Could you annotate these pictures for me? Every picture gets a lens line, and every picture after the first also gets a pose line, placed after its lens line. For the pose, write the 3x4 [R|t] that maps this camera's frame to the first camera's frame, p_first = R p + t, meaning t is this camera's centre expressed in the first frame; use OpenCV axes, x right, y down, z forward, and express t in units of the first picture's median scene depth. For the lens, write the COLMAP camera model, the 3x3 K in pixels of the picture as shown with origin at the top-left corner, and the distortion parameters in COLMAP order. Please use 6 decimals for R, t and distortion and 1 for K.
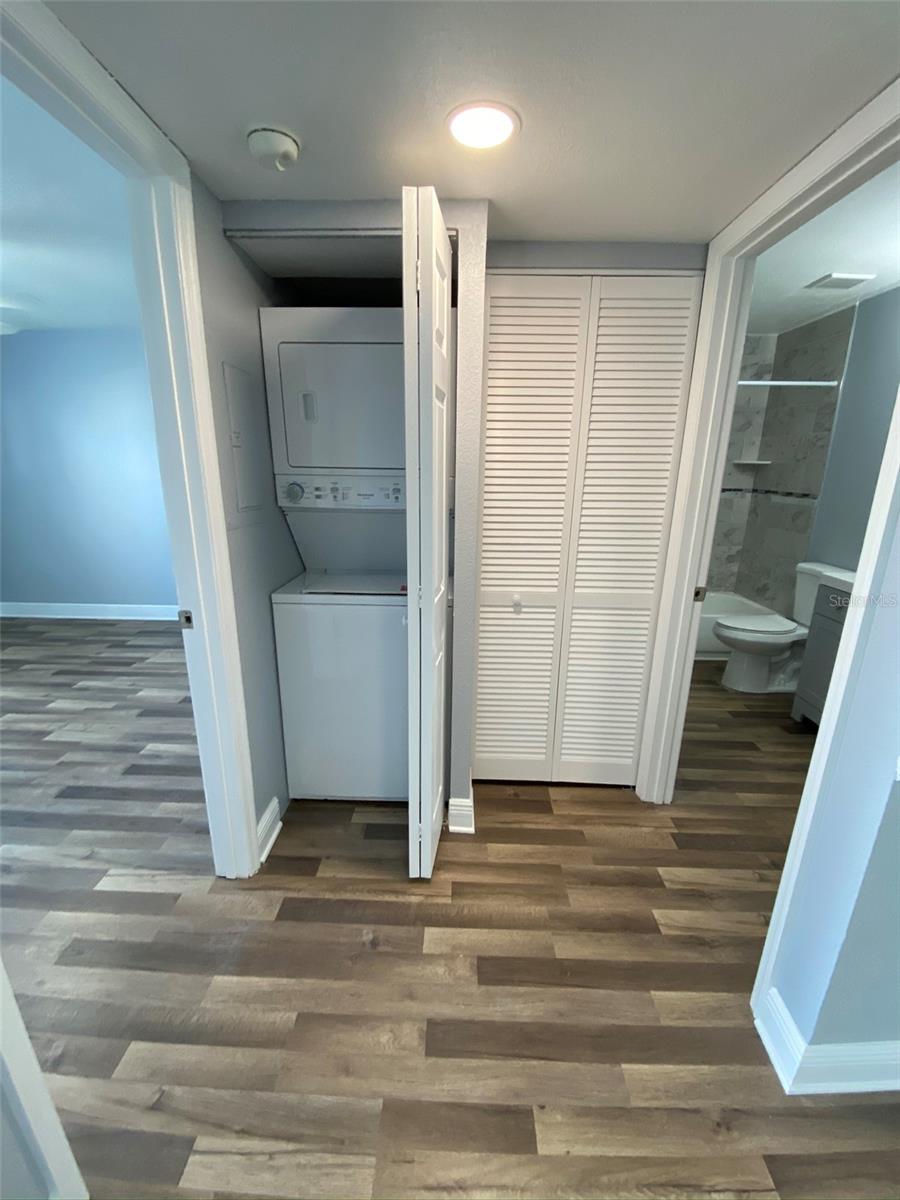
lens RADIAL K [[489.9, 0, 449.5], [0, 489.9, 606.4], [0, 0, 1]] dist [0.013939, -0.017665]
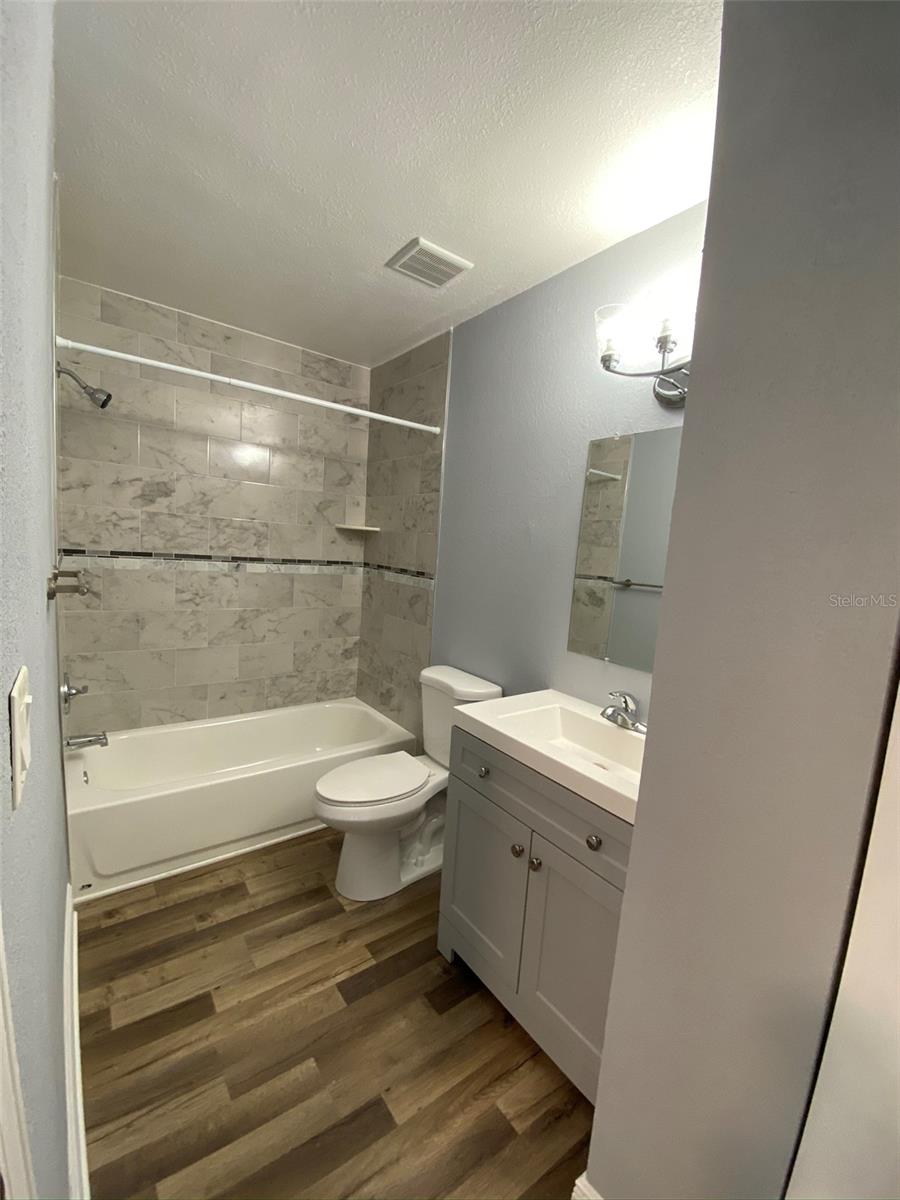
lens RADIAL K [[489.9, 0, 449.5], [0, 489.9, 606.4], [0, 0, 1]] dist [0.013939, -0.017665]
pose [[0.785248, -0.032789, 0.618313, 0.277296], [0.109361, 0.990242, -0.086375, -0.101328], [-0.609447, 0.135445, 0.781171, 0.370355]]
